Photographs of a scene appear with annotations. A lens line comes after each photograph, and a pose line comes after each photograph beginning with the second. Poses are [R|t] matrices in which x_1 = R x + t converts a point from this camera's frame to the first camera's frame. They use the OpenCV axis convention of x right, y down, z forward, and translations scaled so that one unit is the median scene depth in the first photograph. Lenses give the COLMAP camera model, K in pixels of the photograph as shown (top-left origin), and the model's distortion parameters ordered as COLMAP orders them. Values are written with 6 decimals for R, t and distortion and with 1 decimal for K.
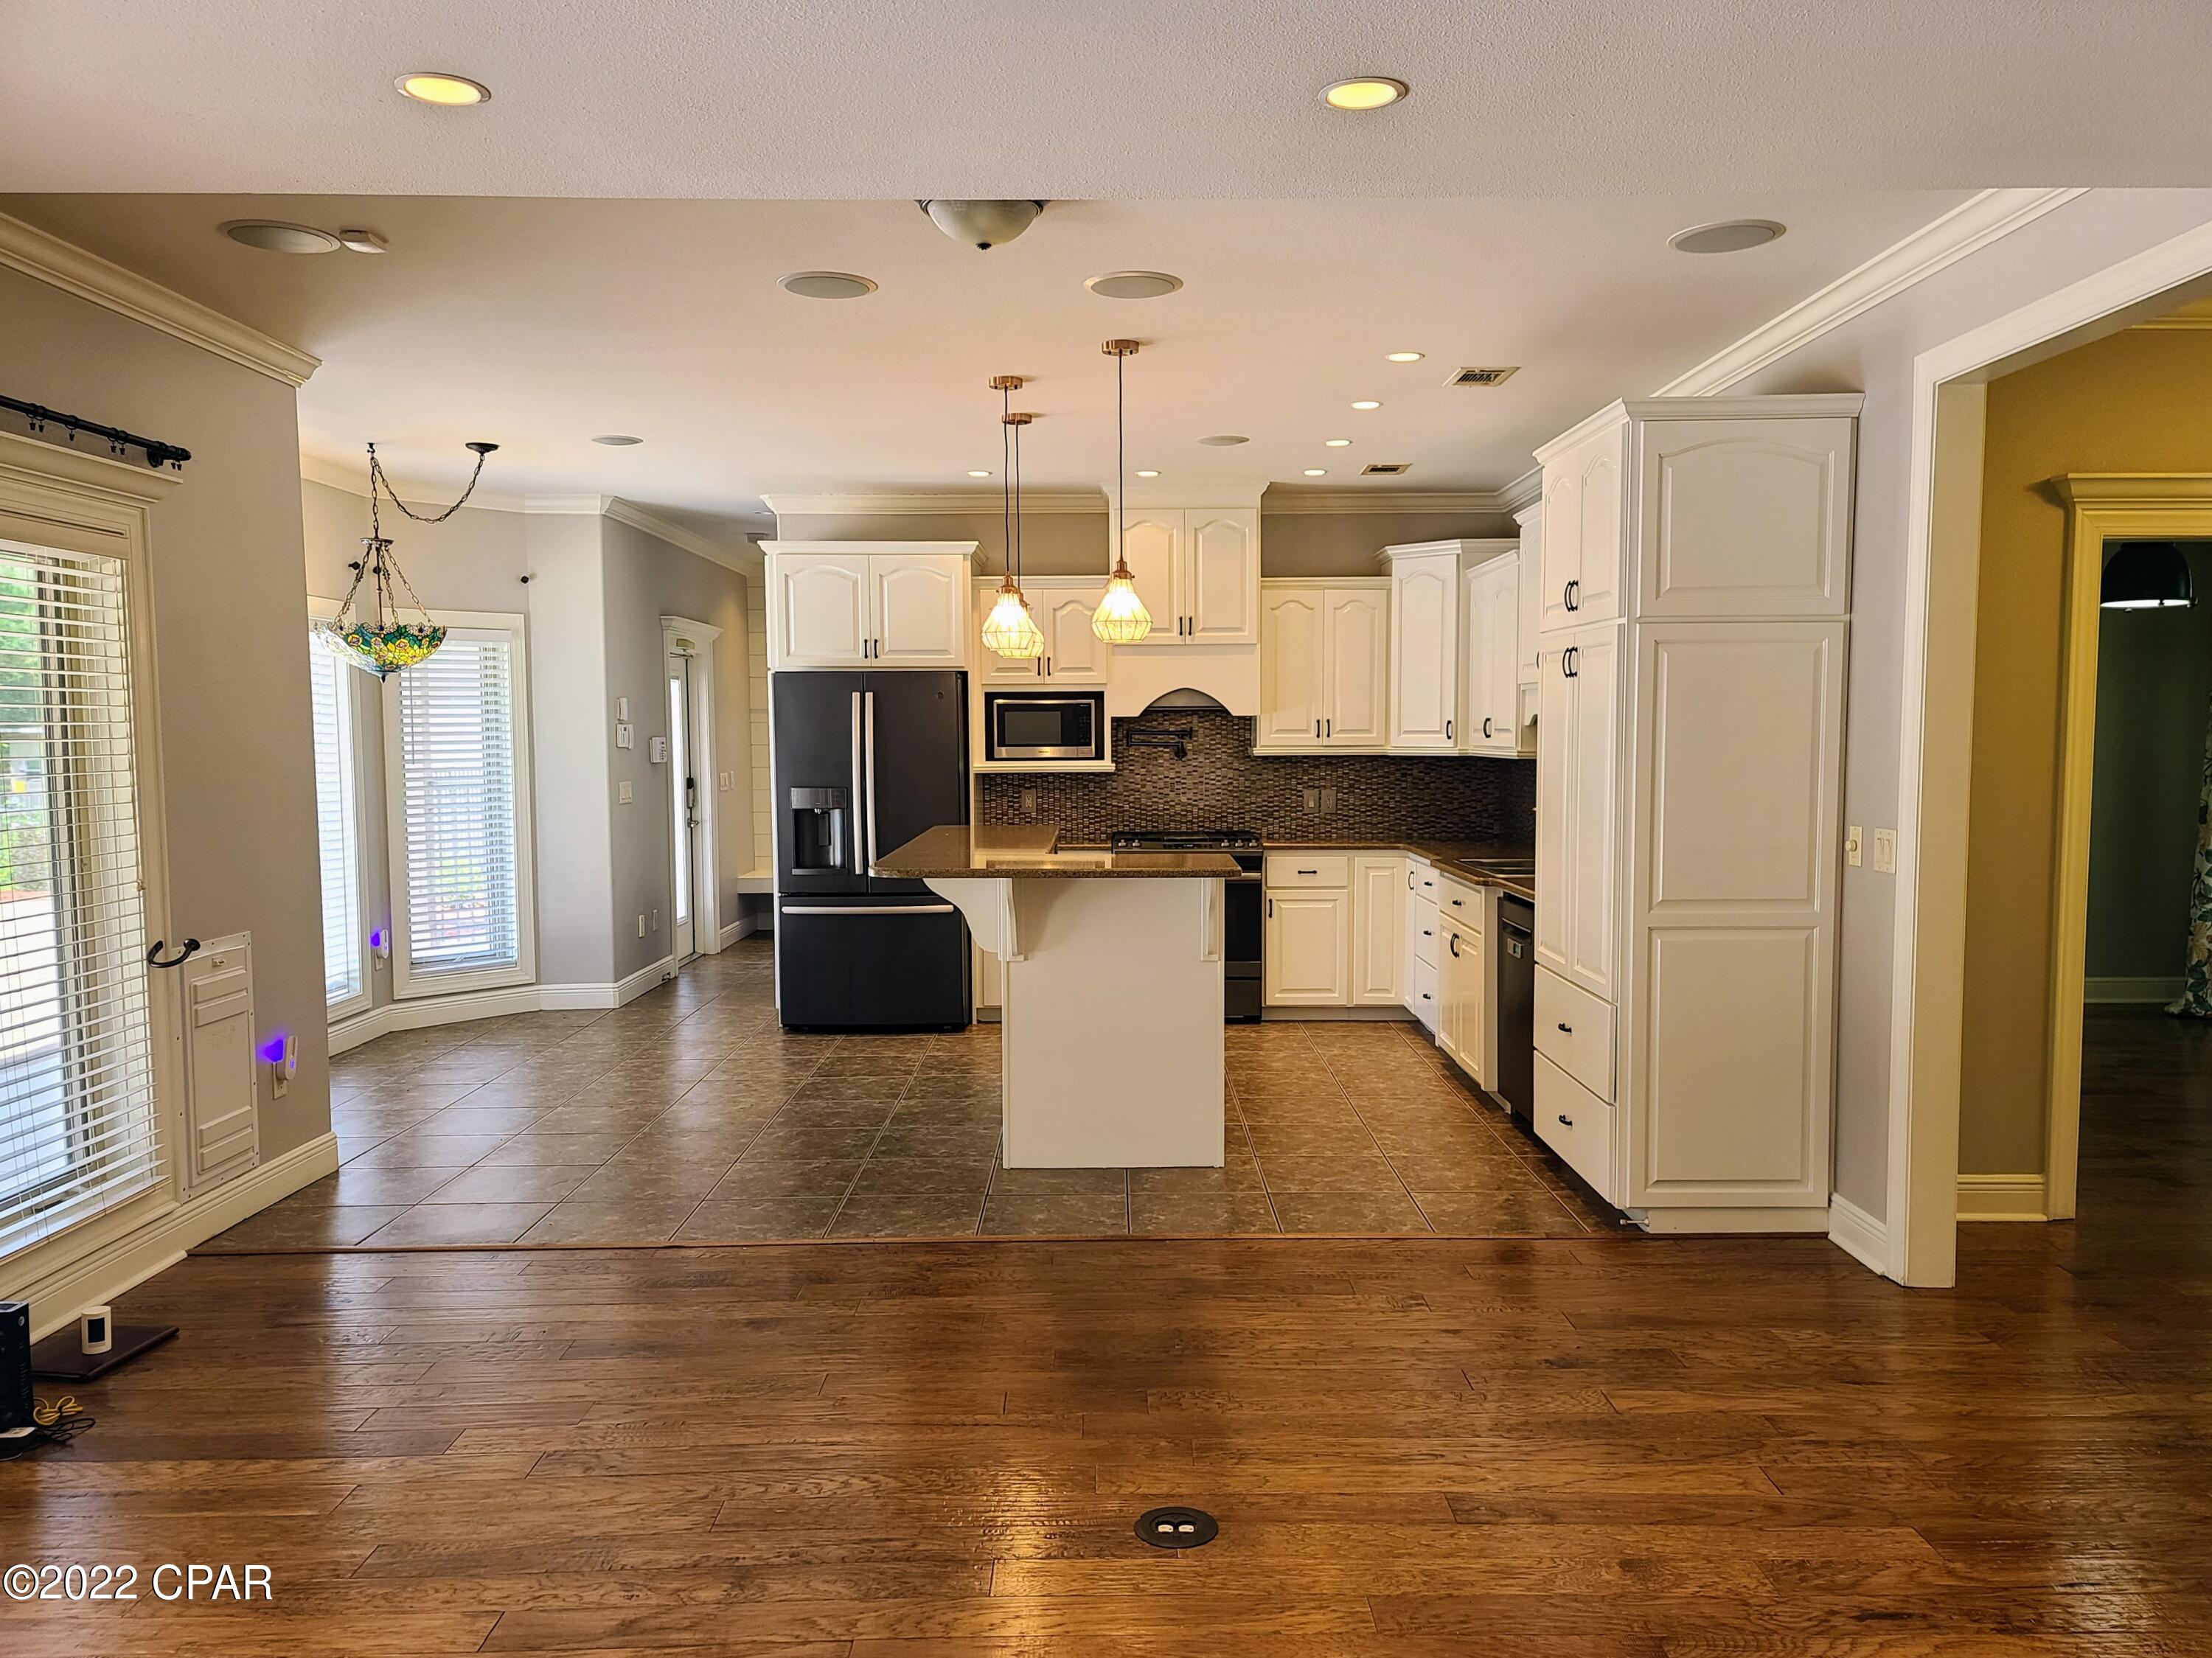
lens RADIAL K [[1604.7, 0, 1109.8], [0, 1604.7, 835.8], [0, 0, 1]] dist [0.005417, 0.001798]
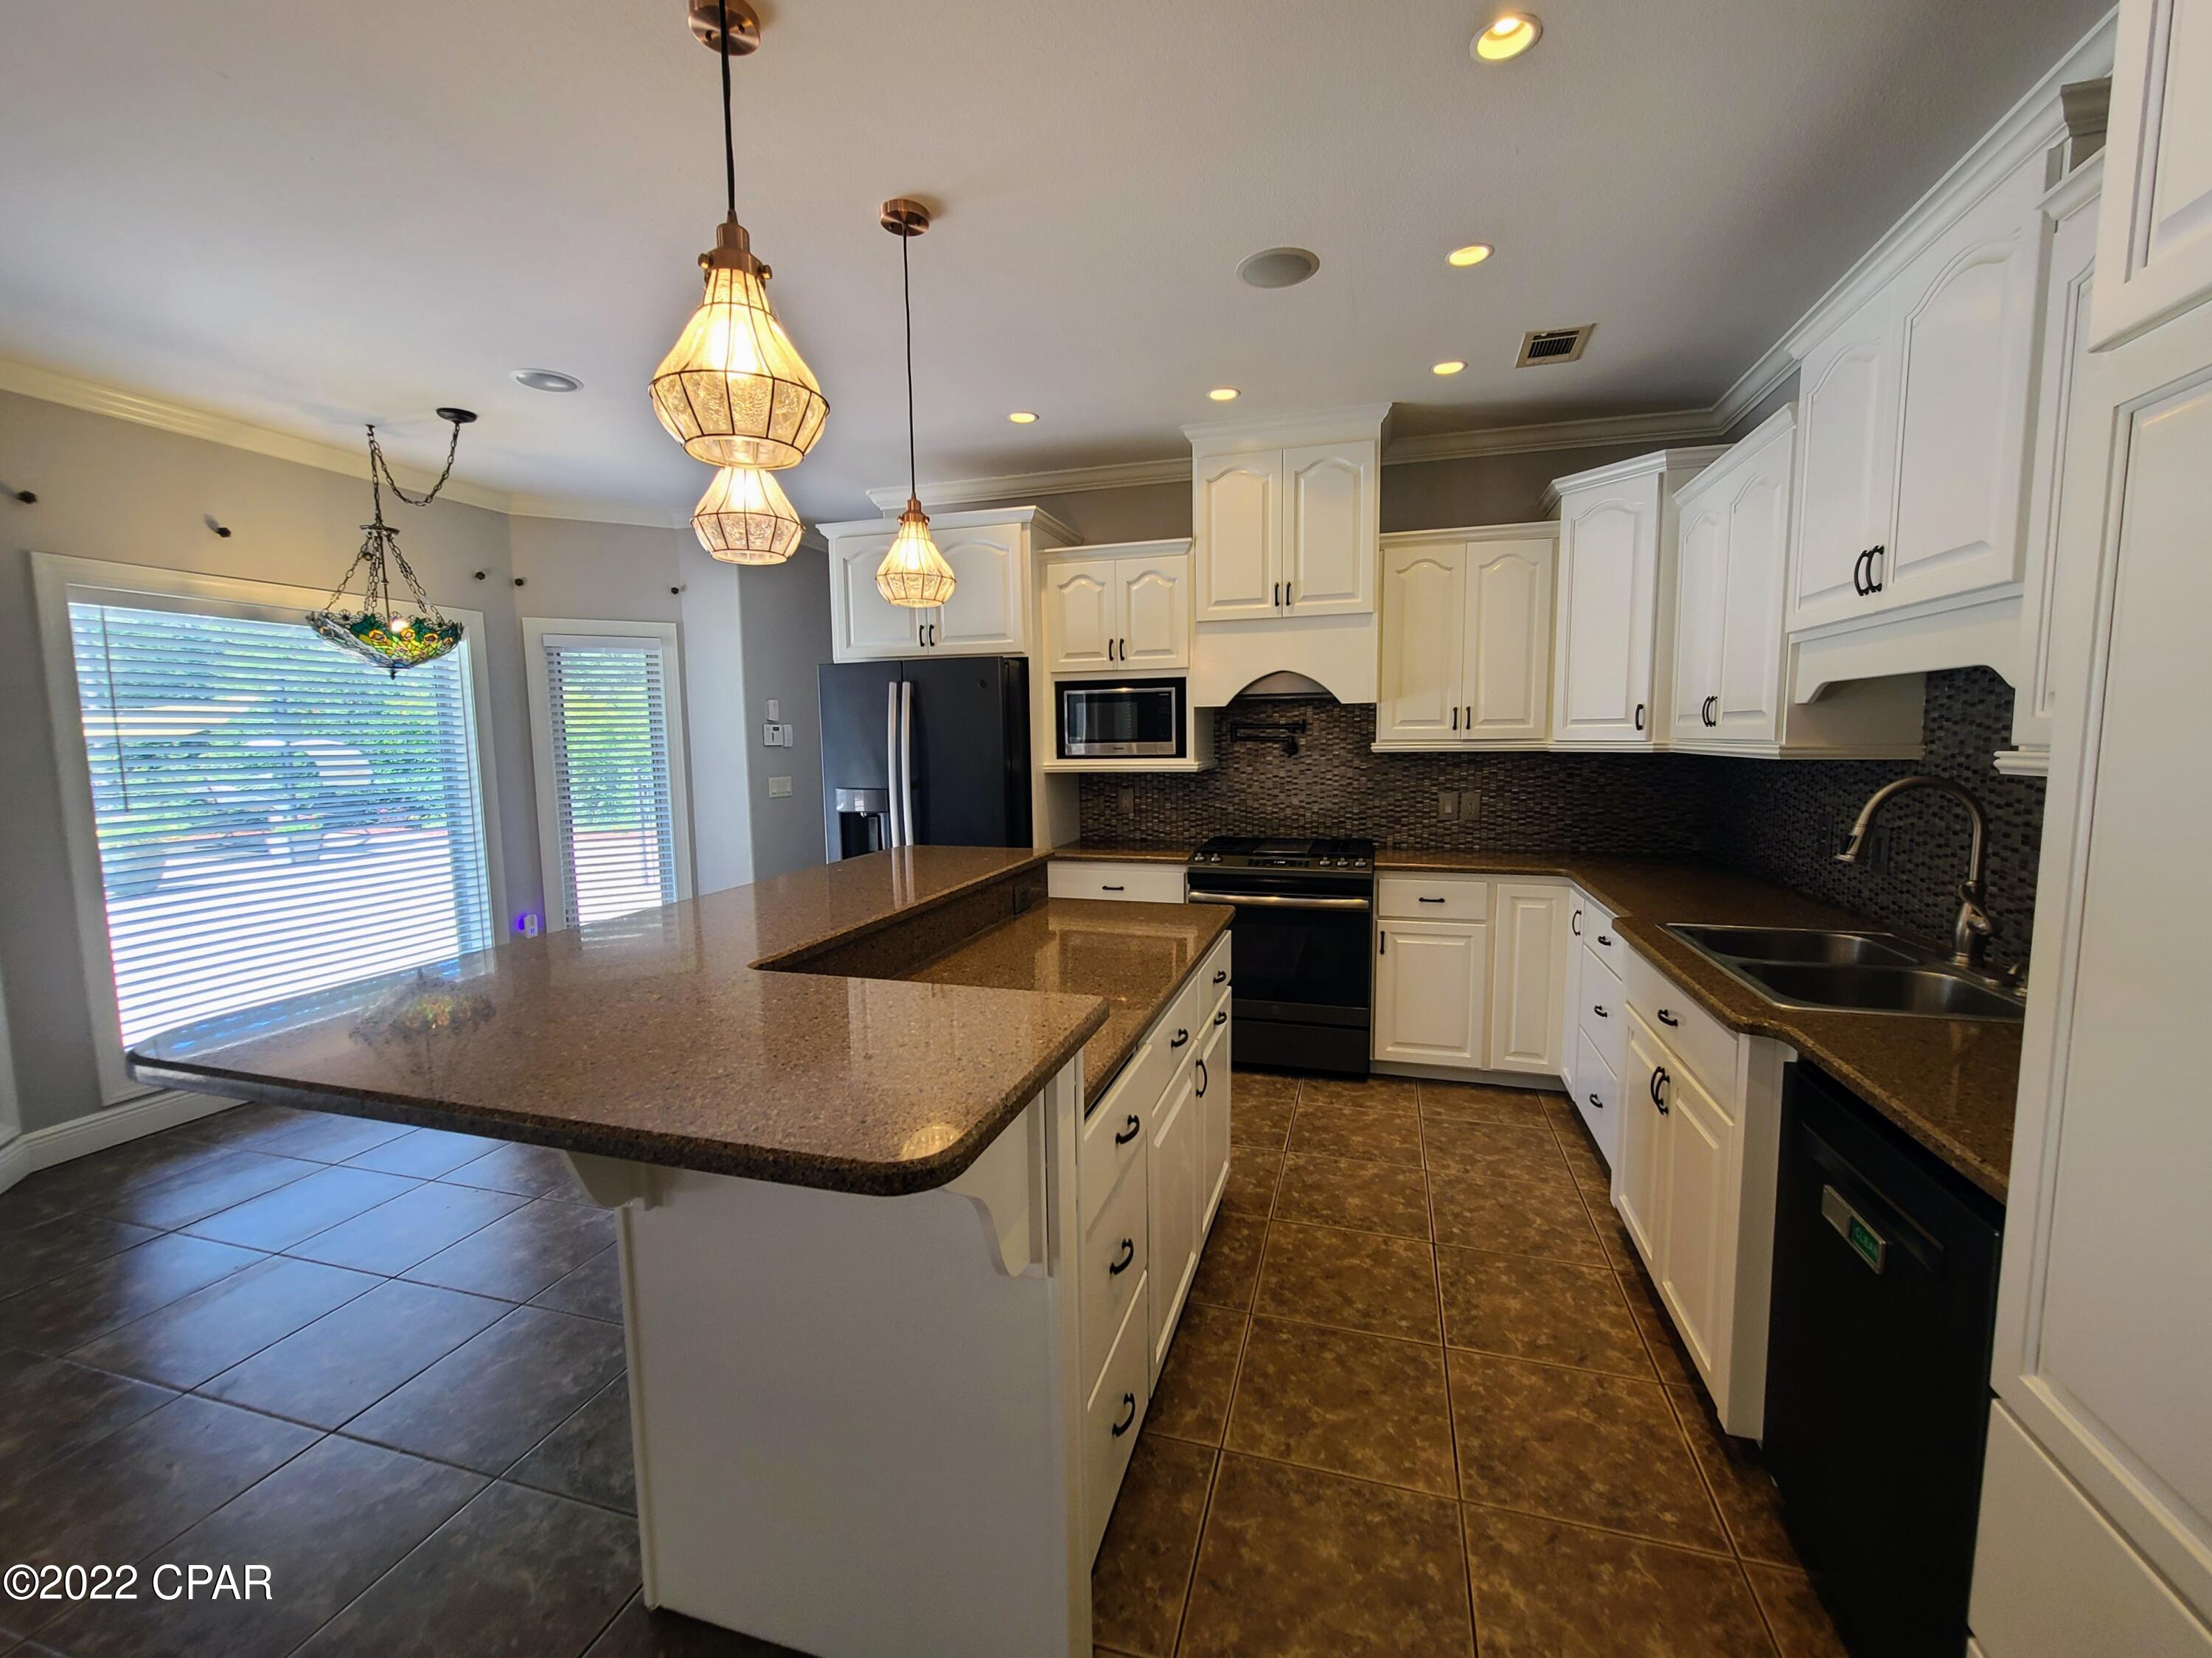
lens RADIAL K [[902.8, 0, 1104.8], [0, 902.8, 828.0], [0, 0, 1]] dist [-0.010167, -0.000148]
pose [[0.957391, 0.022005, -0.287956, 0.095127], [-0.011112, 0.999161, 0.039407, -0.028316], [0.288581, -0.034528, 0.956833, 0.525647]]
